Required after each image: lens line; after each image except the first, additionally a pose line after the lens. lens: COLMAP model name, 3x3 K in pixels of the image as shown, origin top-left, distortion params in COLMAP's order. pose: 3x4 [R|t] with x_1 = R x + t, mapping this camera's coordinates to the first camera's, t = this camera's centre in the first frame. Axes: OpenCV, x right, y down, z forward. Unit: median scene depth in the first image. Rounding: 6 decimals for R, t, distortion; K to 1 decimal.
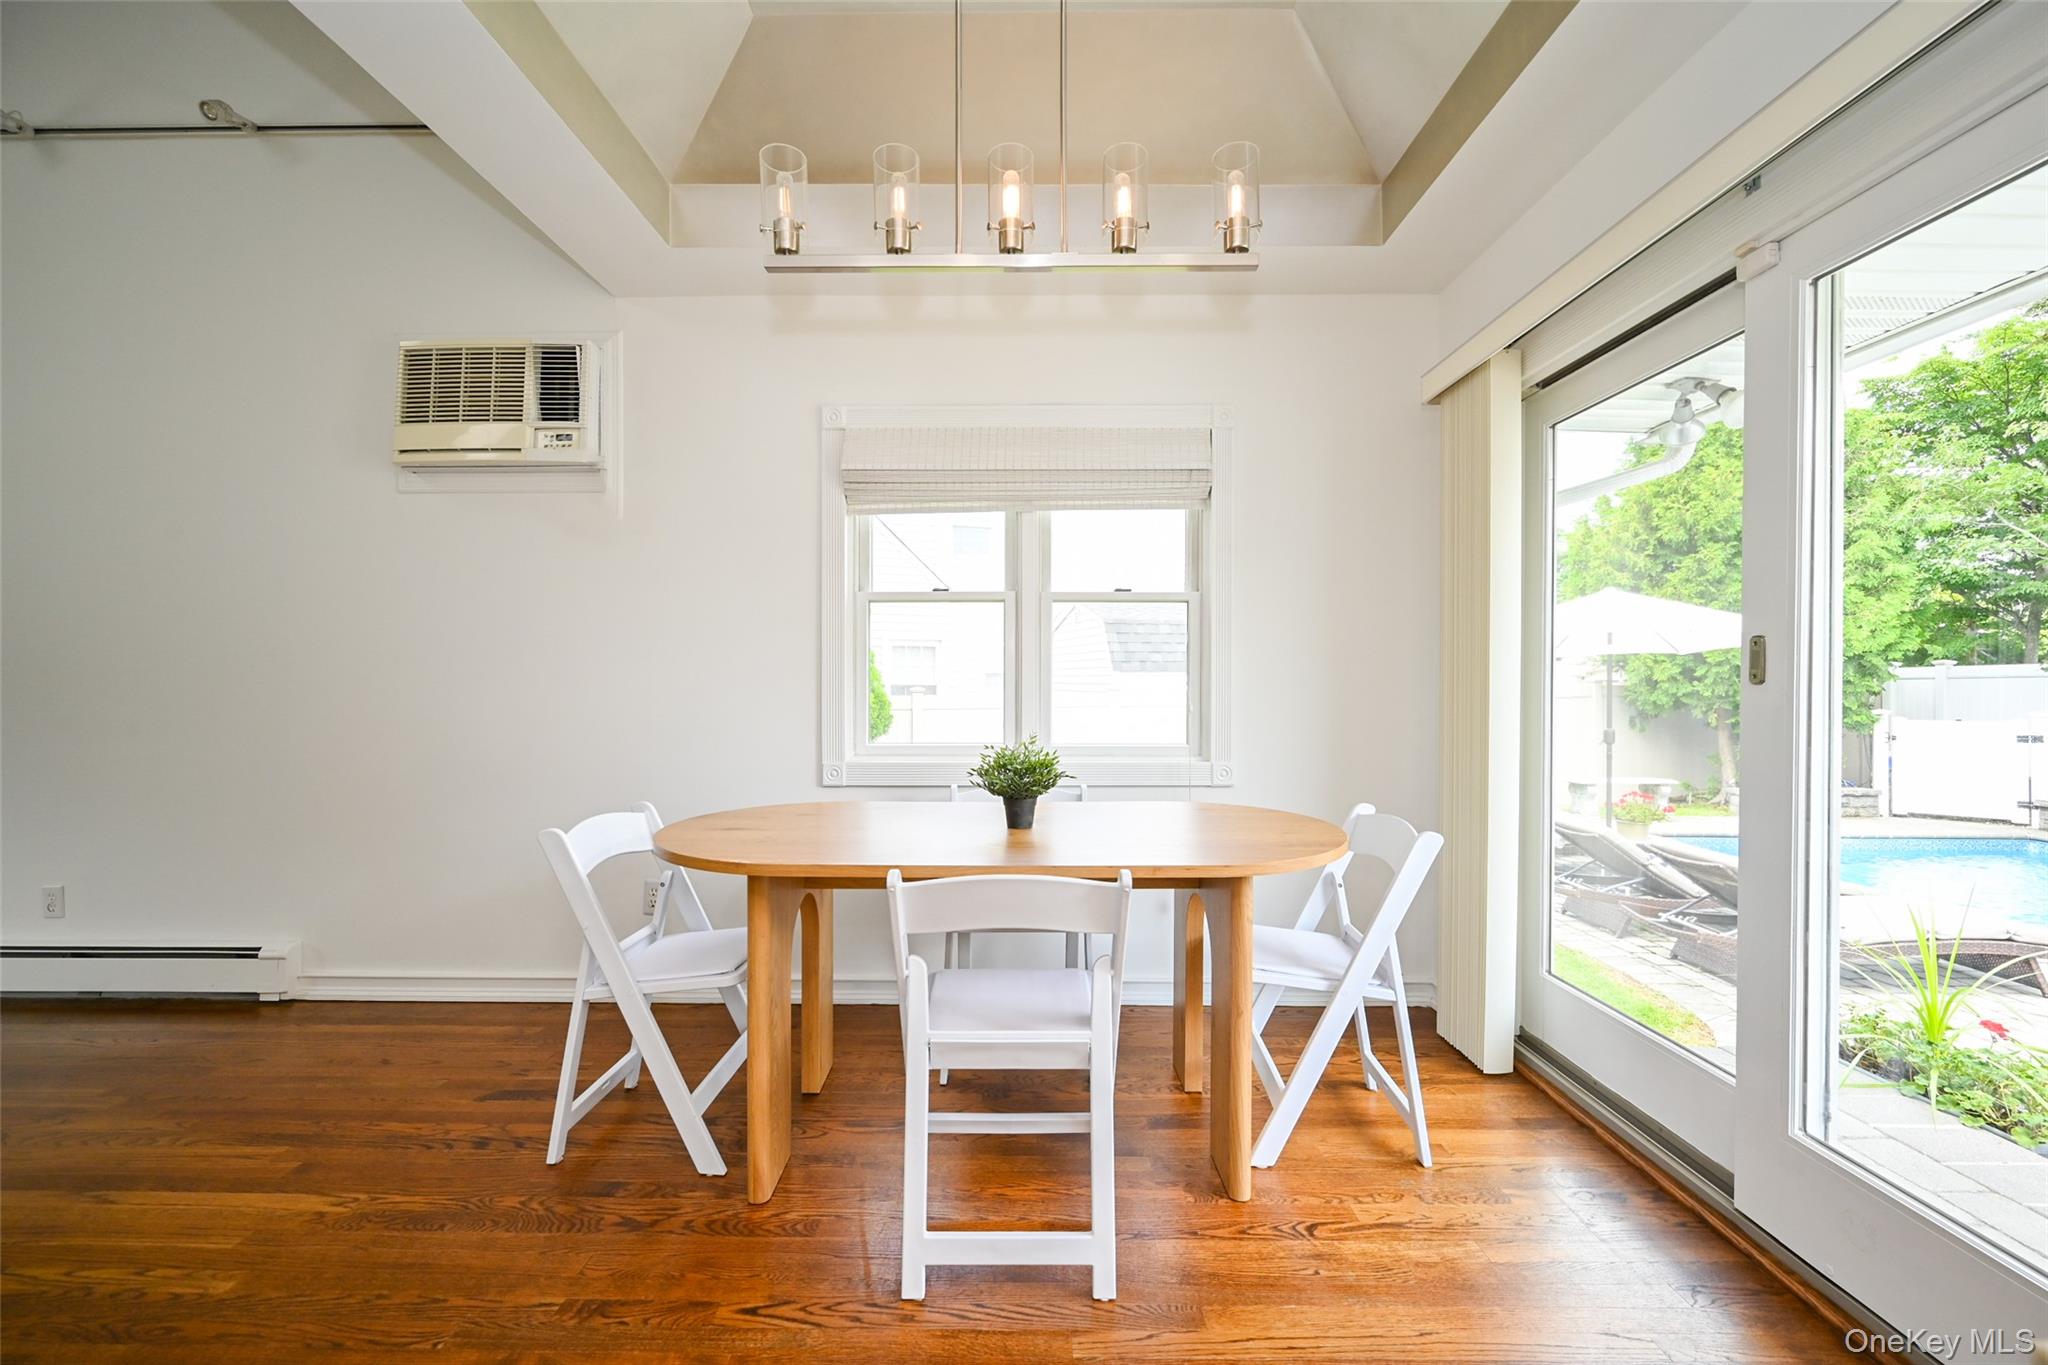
lens RADIAL K [[792.7, 0, 1024.0], [0, 792.7, 682.5], [0, 0, 1]] dist [0.000856, 0.000122]
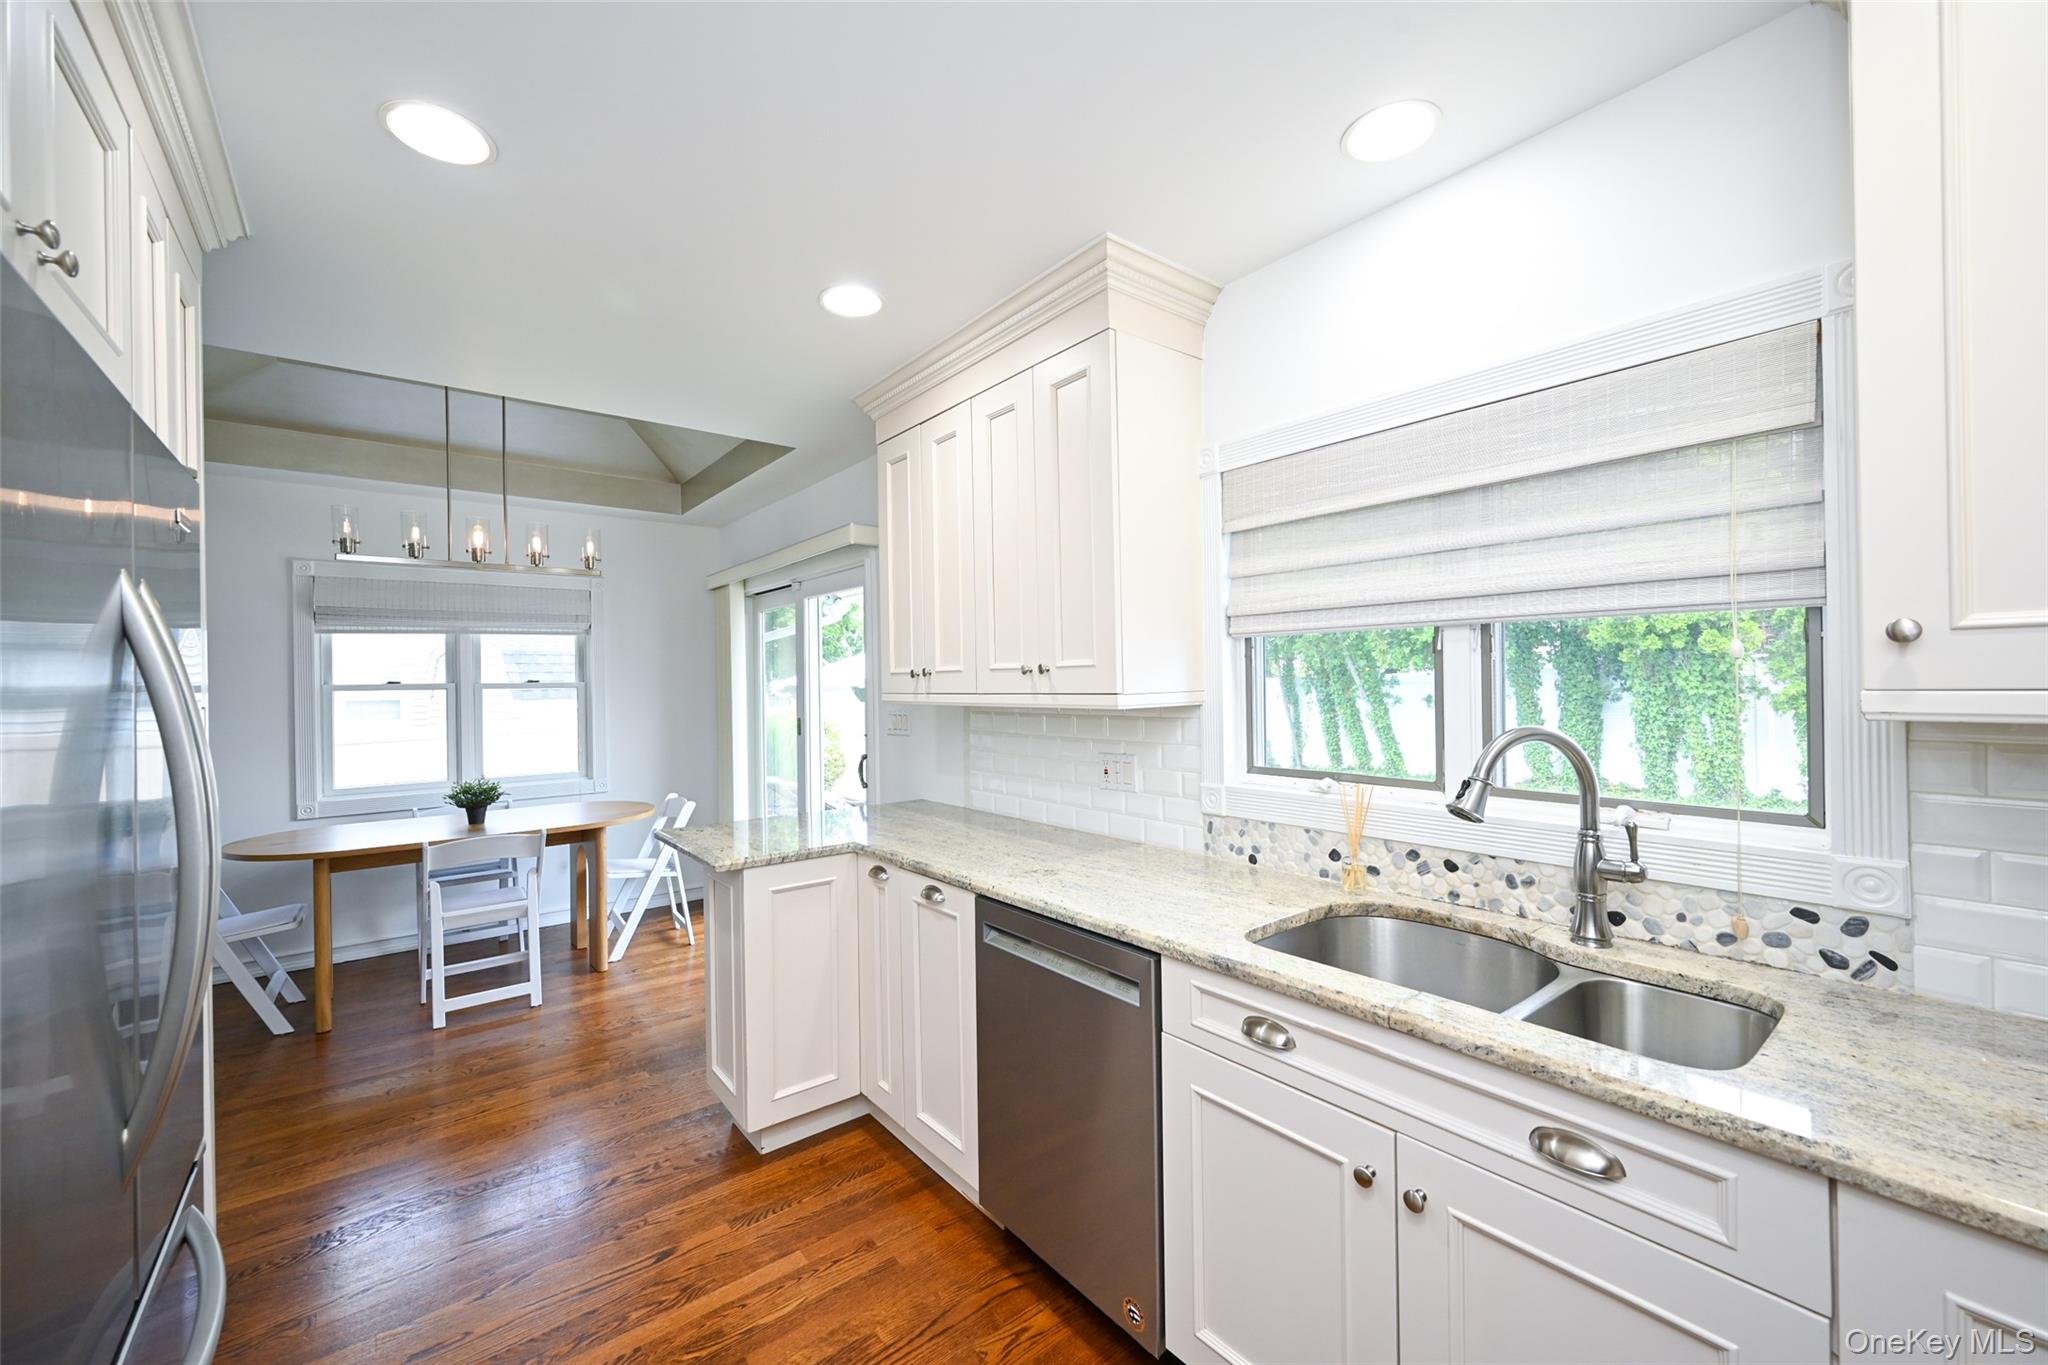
lens RADIAL K [[807.9, 0, 1025.3], [0, 807.9, 682.5], [0, 0, 1]] dist [-0.000686, -0.000142]
pose [[0.773047, -0.013989, 0.634195, -0.196737], [0.018240, 0.999834, -0.000179, -0.122397], [-0.634087, 0.011706, 0.773174, -1.248379]]
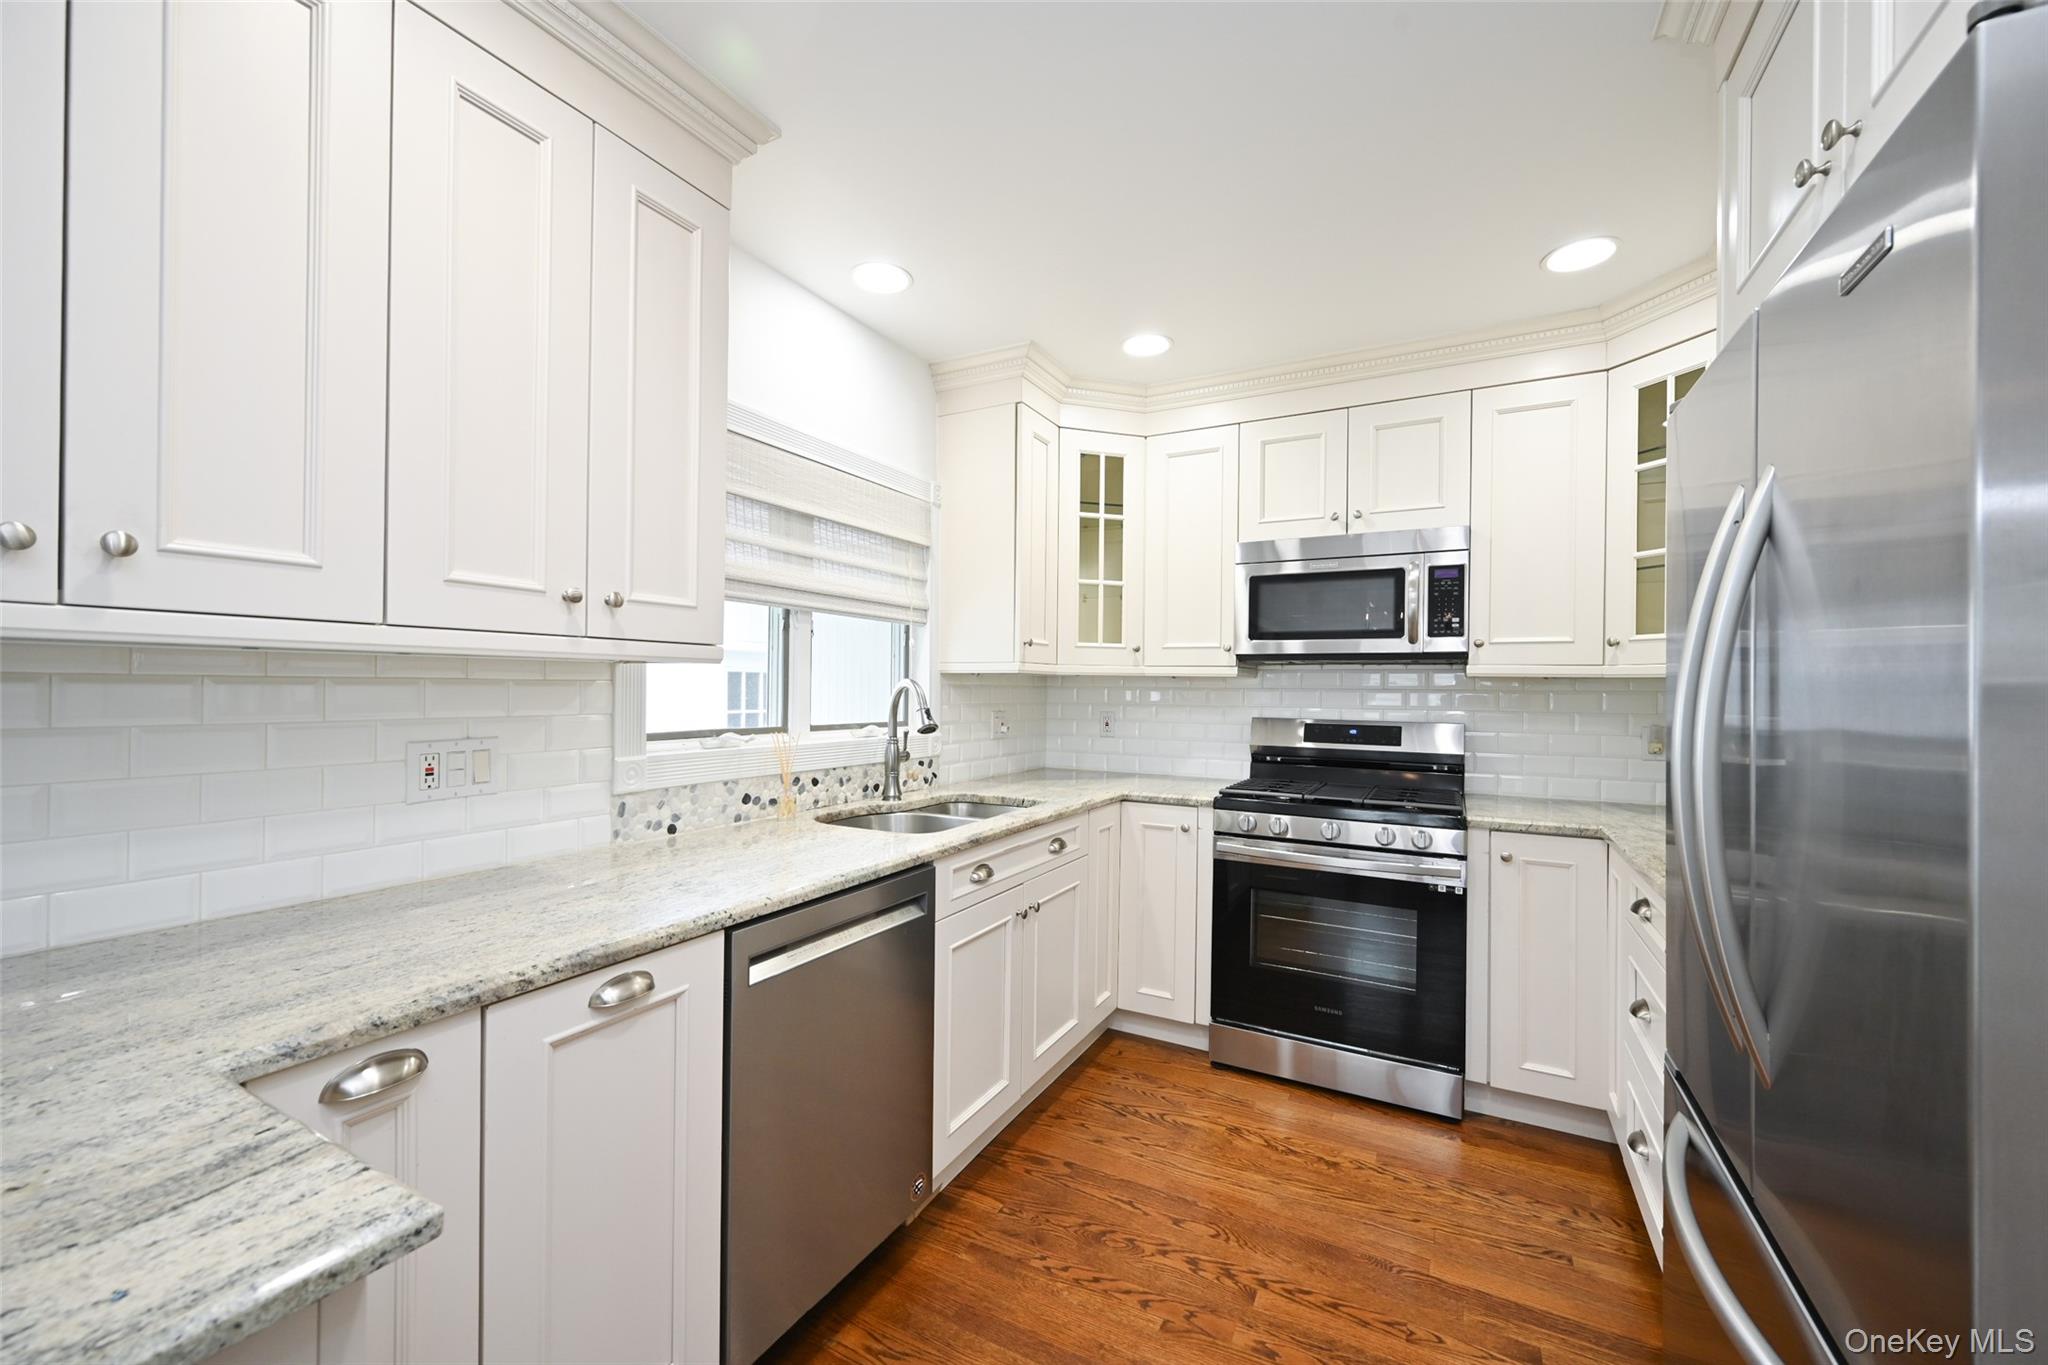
lens RADIAL K [[807.9, 0, 1025.3], [0, 807.9, 682.5], [0, 0, 1]] dist [-0.000686, -0.000142]
pose [[-0.887379, -0.008674, 0.460959, 0.140094], [-0.011052, 0.999936, -0.002459, 0.209407], [-0.460908, -0.007276, -0.887418, 6.903554]]
